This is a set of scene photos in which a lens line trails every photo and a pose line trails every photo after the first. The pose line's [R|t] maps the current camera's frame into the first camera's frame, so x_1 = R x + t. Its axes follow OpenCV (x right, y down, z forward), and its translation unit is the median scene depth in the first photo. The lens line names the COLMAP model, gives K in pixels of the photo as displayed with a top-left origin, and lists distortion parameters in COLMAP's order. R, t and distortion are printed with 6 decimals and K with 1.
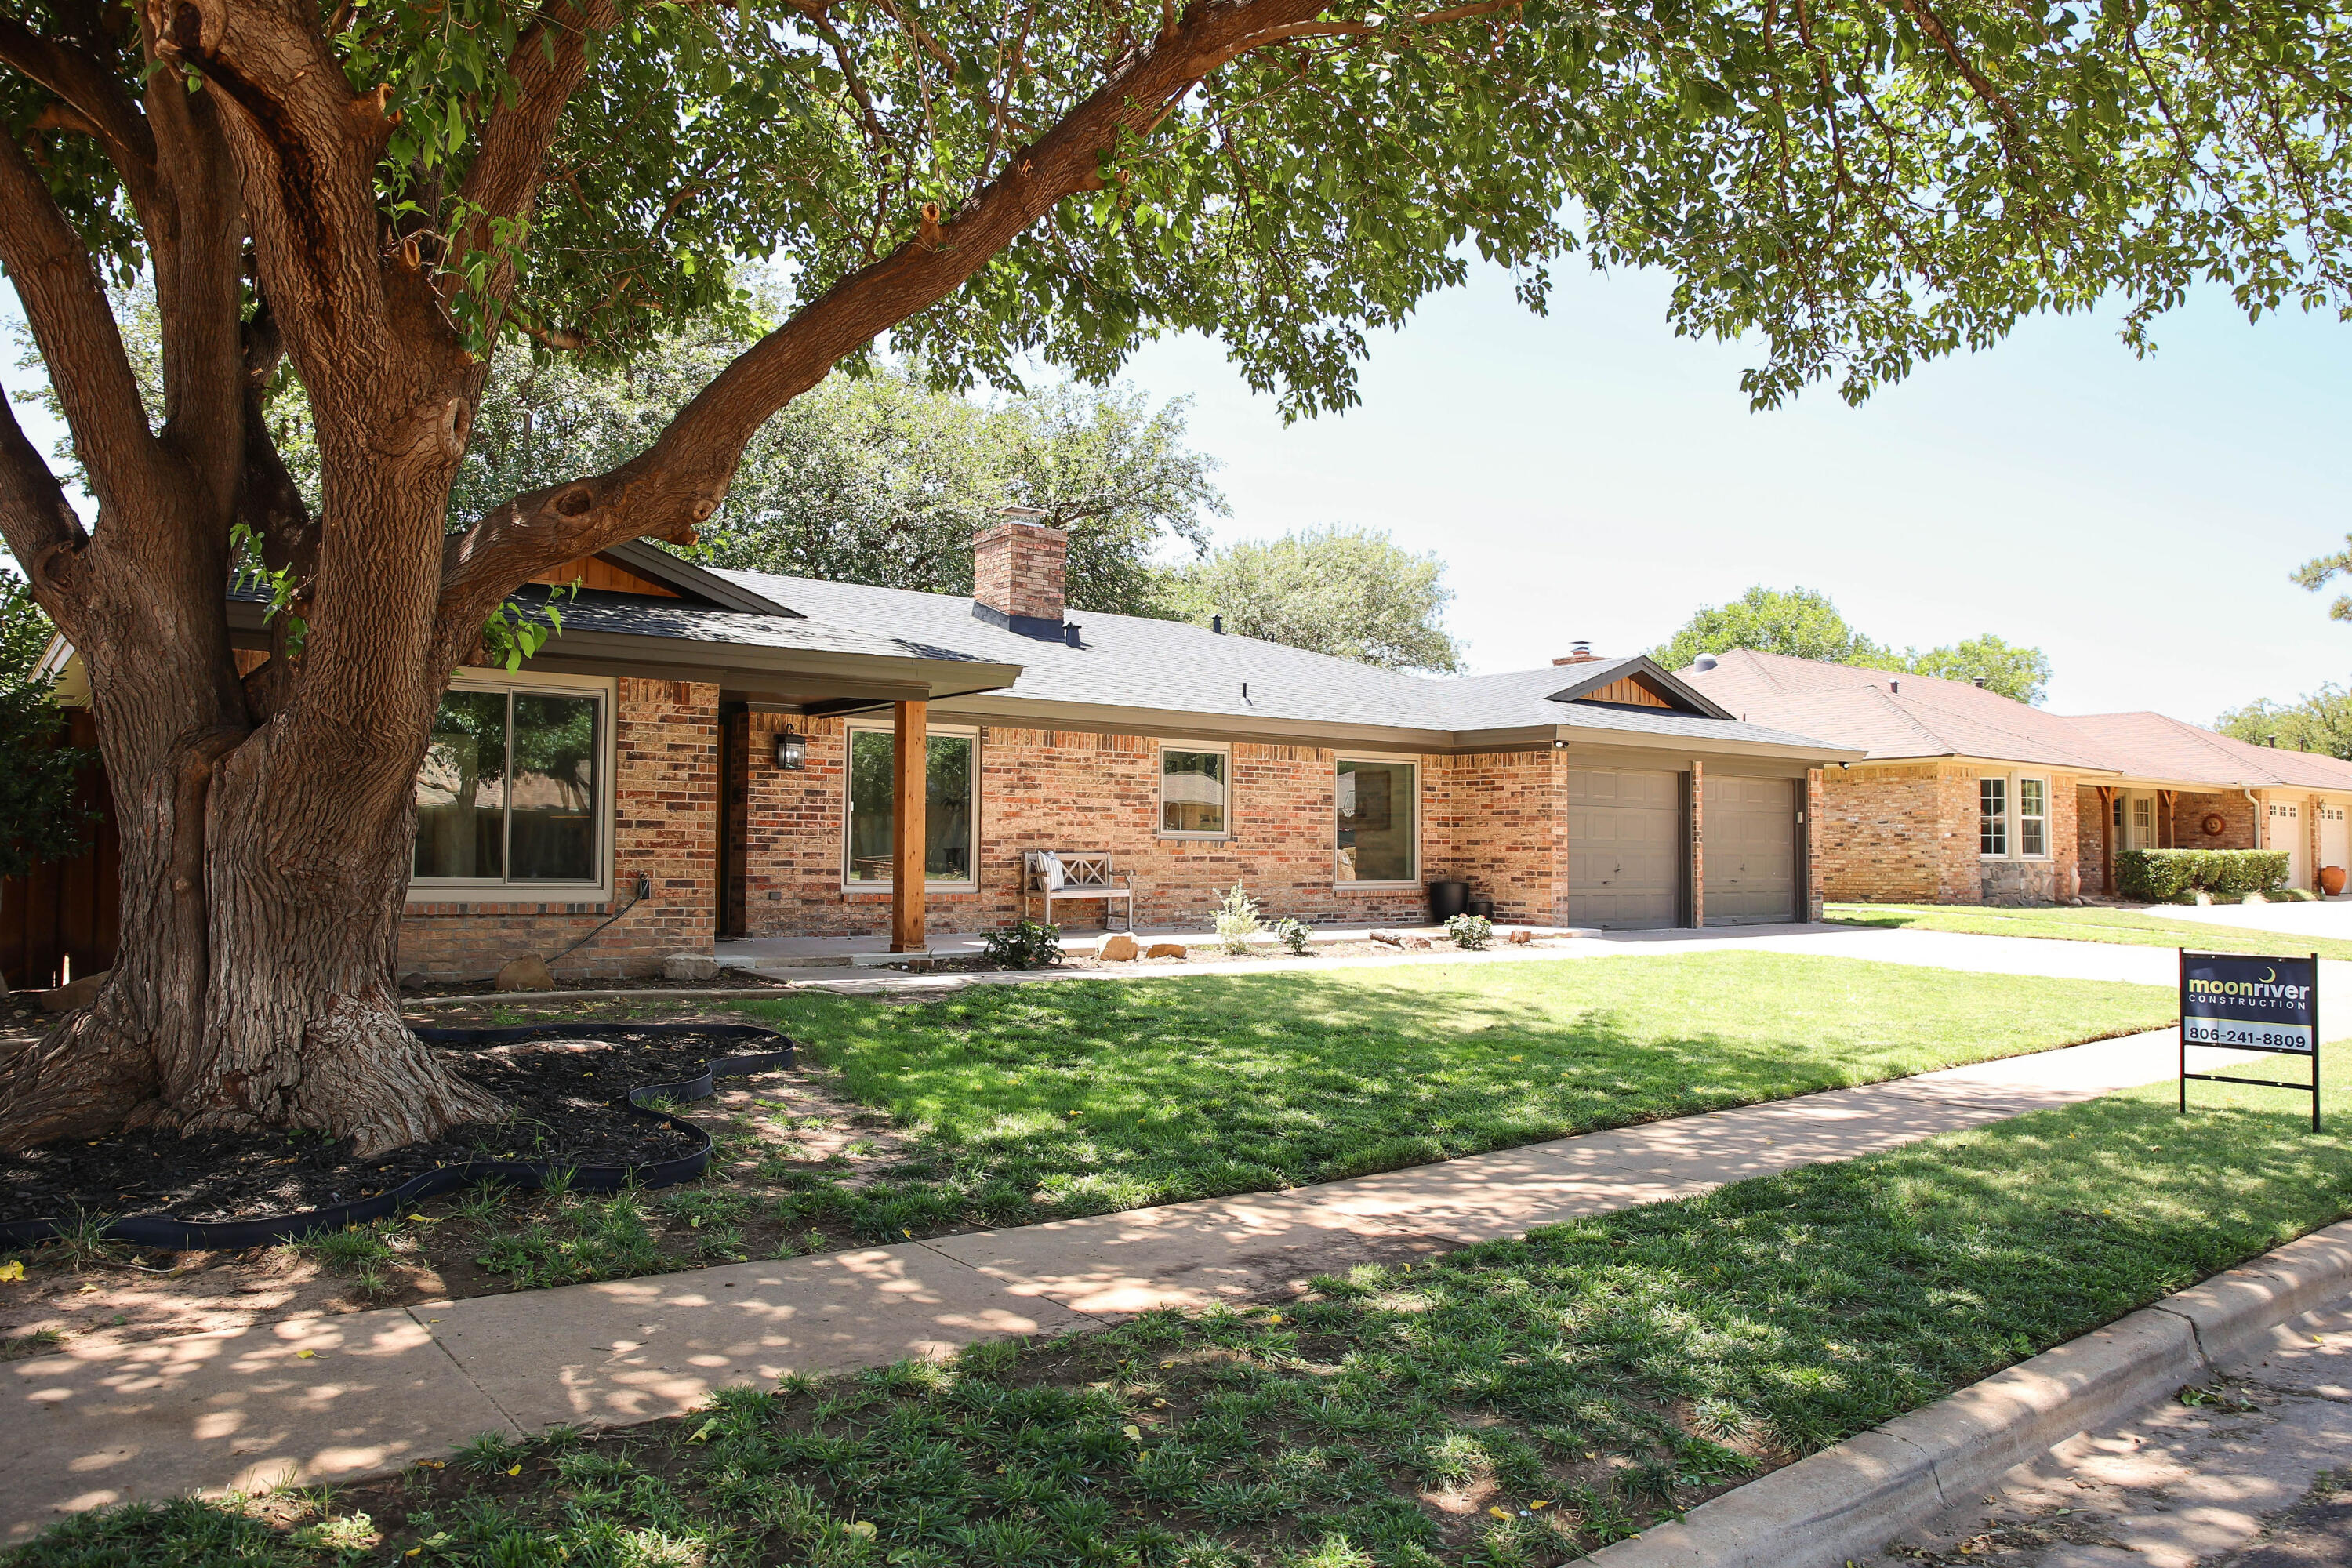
lens RADIAL K [[1637.2, 0, 1163.3], [0, 1637.2, 776.9], [0, 0, 1]] dist [-0.068177, 0.002226]
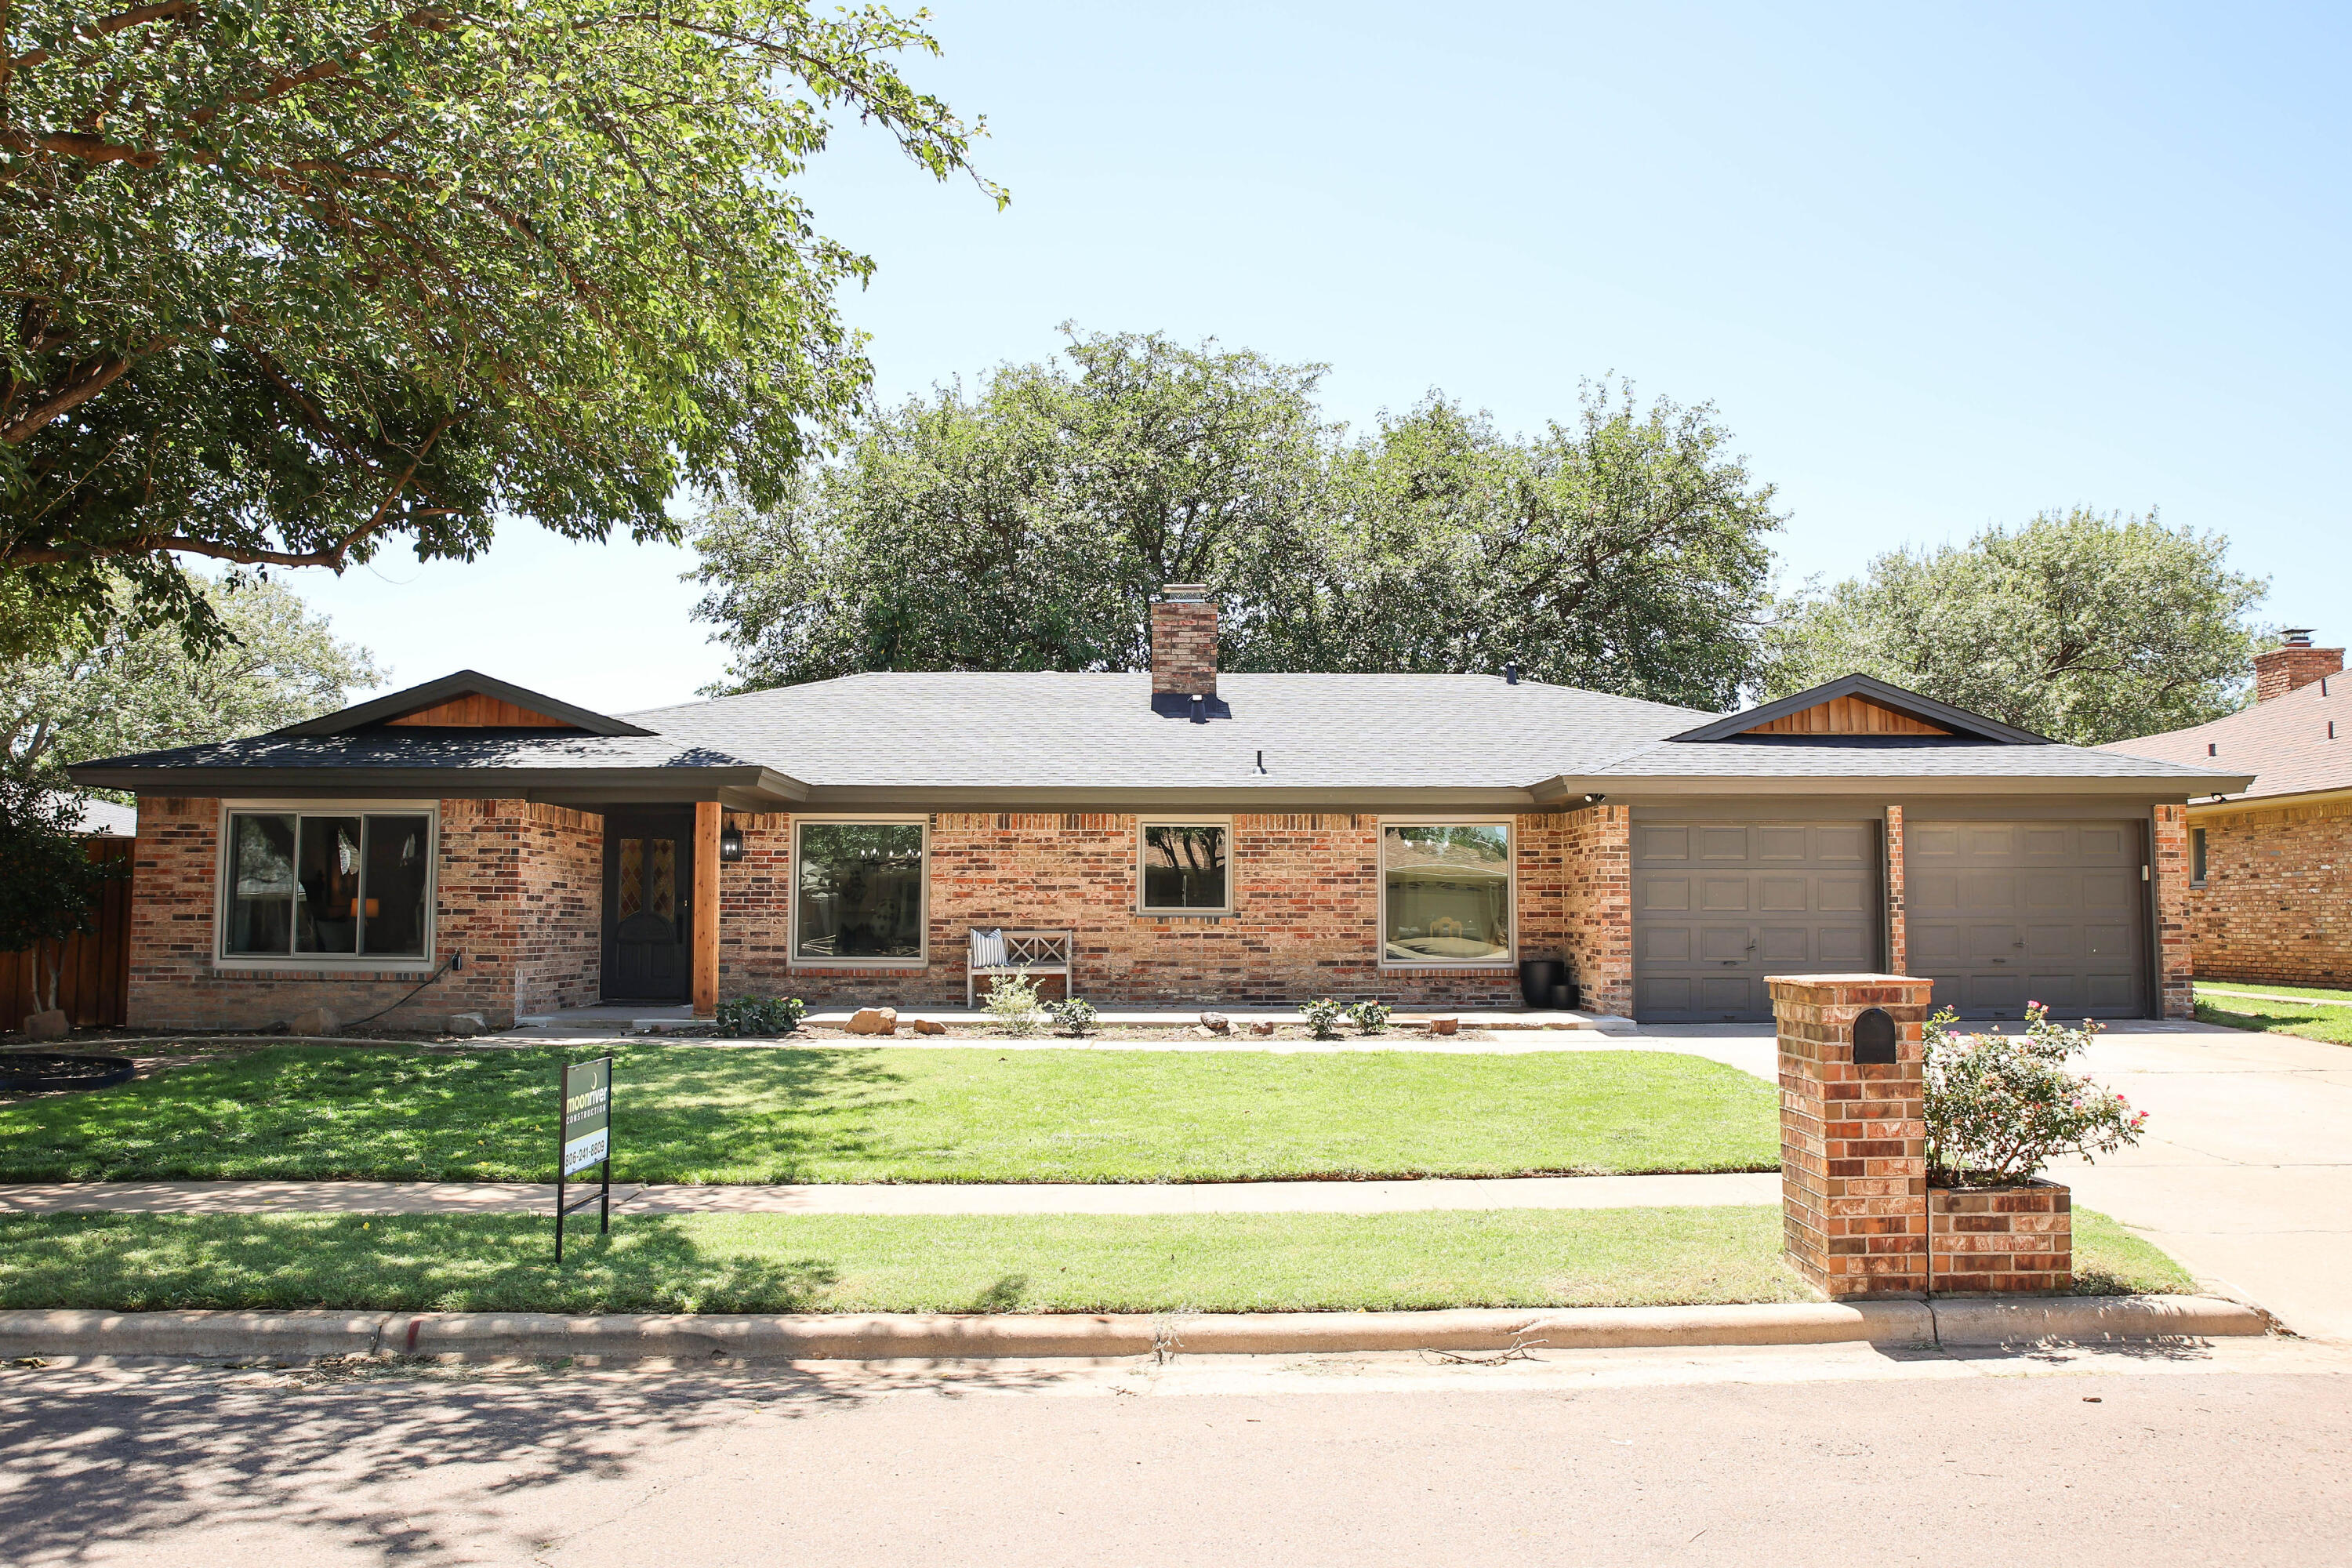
lens RADIAL K [[1757.3, 0, 1204.2], [0, 1757.3, 762.6], [0, 0, 1]] dist [-0.090181, 0.078157]
pose [[0.804424, -0.058662, -0.591153, 0.695608], [0.034395, 0.998042, -0.052234, 0.002176], [0.593060, 0.021685, 0.804867, 0.171997]]
